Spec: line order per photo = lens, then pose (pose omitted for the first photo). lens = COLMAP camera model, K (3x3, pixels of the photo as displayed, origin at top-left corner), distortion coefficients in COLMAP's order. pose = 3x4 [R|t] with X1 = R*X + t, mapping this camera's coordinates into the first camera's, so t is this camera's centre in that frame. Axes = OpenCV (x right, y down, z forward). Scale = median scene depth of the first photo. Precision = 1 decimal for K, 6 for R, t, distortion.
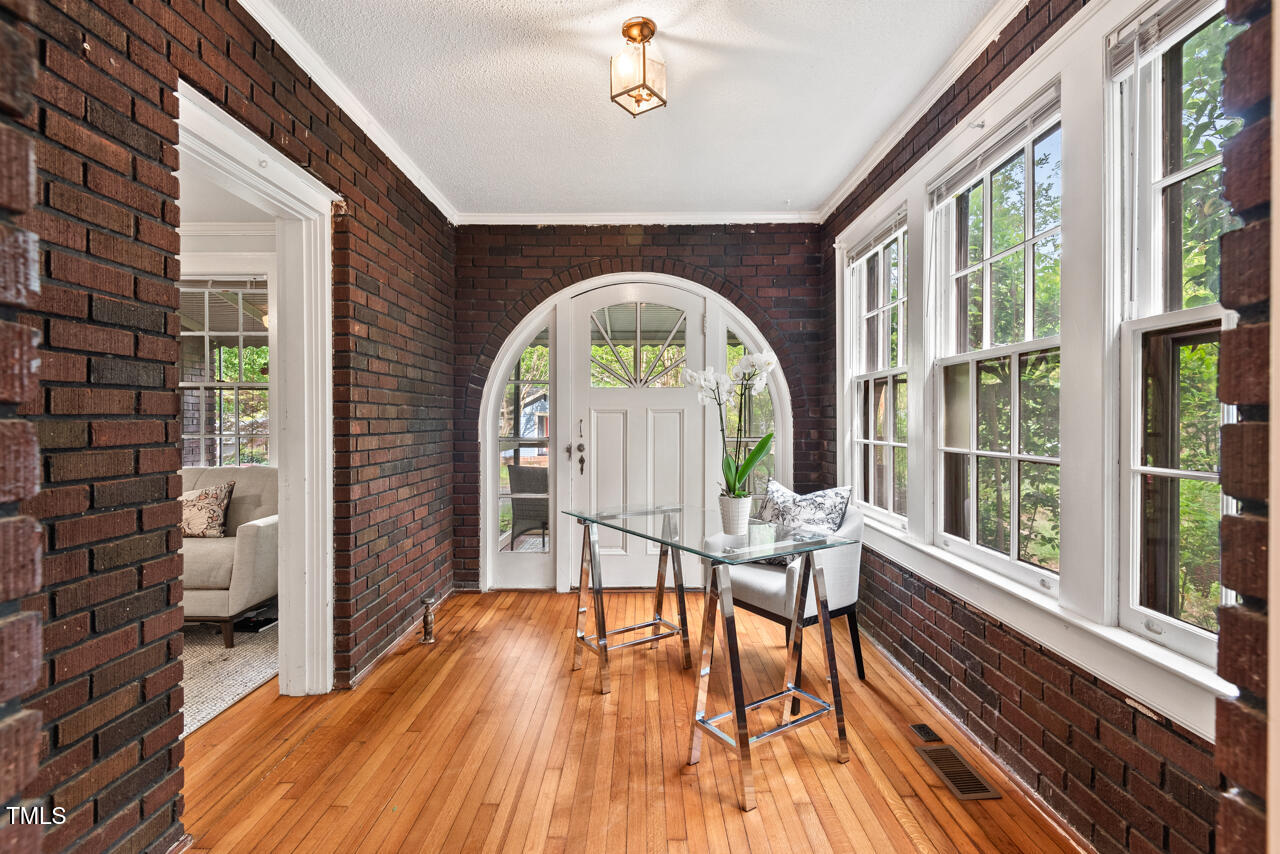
lens RADIAL K [[581.3, 0, 642.1], [0, 581.3, 423.5], [0, 0, 1]] dist [0.024781, -0.012802]
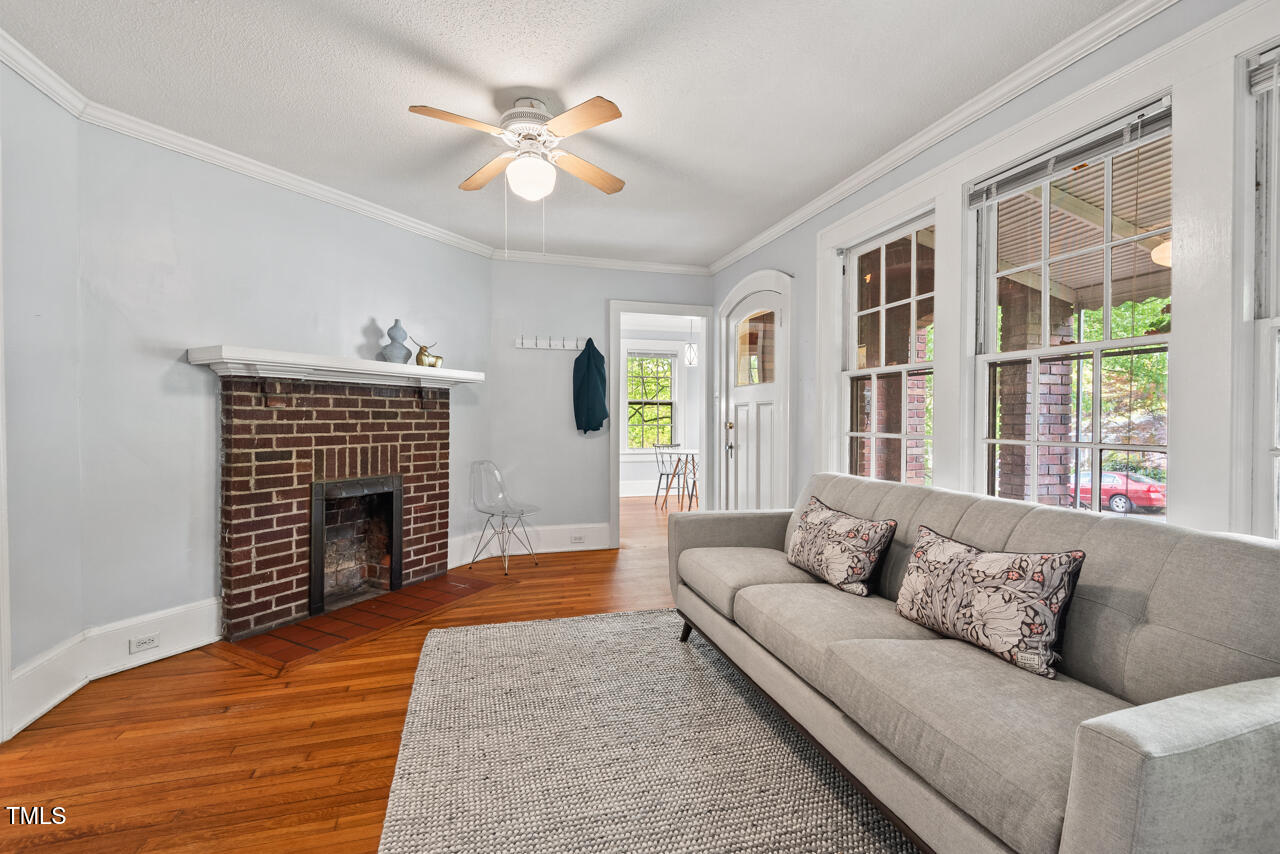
lens RADIAL K [[581.3, 0, 645.6], [0, 581.3, 423.4], [0, 0, 1]] dist [0.024781, -0.012802]
pose [[0.293465, 0.012132, -0.955893, -0.367114], [-0.014555, 0.999860, 0.008221, 0.003725], [0.955859, 0.011500, 0.293601, 0.549643]]
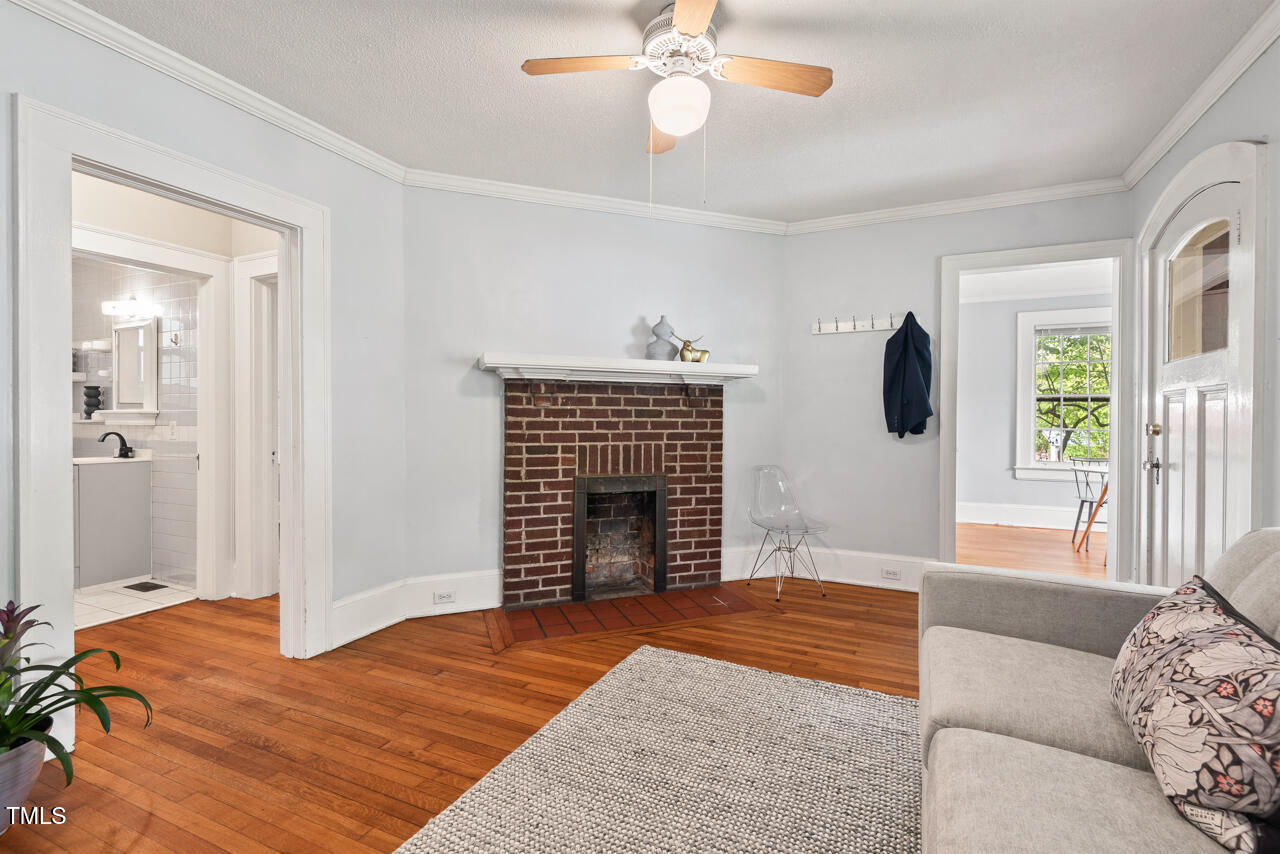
lens RADIAL K [[581.3, 0, 634.2], [0, 581.3, 422.3], [0, 0, 1]] dist [0.024781, -0.012802]
pose [[-0.414967, 0.004158, -0.909827, -1.541644], [-0.014988, 0.999823, 0.011405, 0.034640], [0.909713, 0.018369, -0.414831, 2.185843]]
